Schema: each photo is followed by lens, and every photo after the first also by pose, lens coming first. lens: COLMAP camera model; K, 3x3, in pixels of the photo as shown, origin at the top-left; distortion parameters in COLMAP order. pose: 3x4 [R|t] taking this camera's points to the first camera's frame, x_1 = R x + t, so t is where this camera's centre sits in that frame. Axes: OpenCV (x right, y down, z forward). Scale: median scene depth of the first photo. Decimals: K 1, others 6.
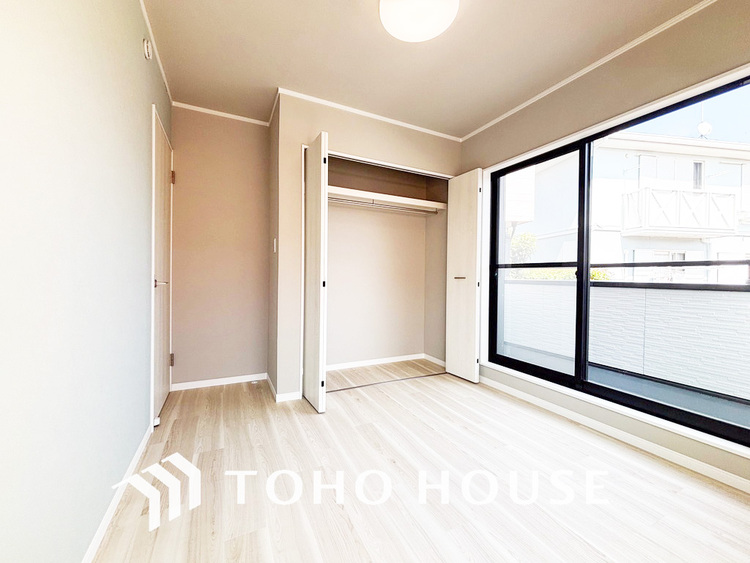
lens RADIAL K [[305.6, 0, 375.4], [0, 305.6, 276.3], [0, 0, 1]] dist [0.001398, 0.000411]
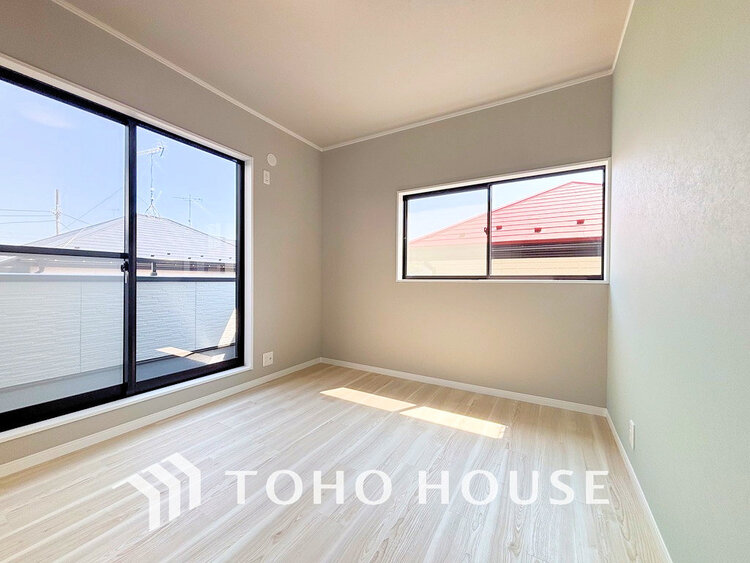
lens RADIAL K [[305.6, 0, 378.9], [0, 305.6, 281.4], [0, 0, 1]] dist [0.001398, 0.000411]
pose [[-0.560811, -0.039800, 0.826987, -0.483463], [-0.024251, 0.999205, 0.031643, -0.014697], [-0.827589, -0.002309, -0.561330, 0.891769]]
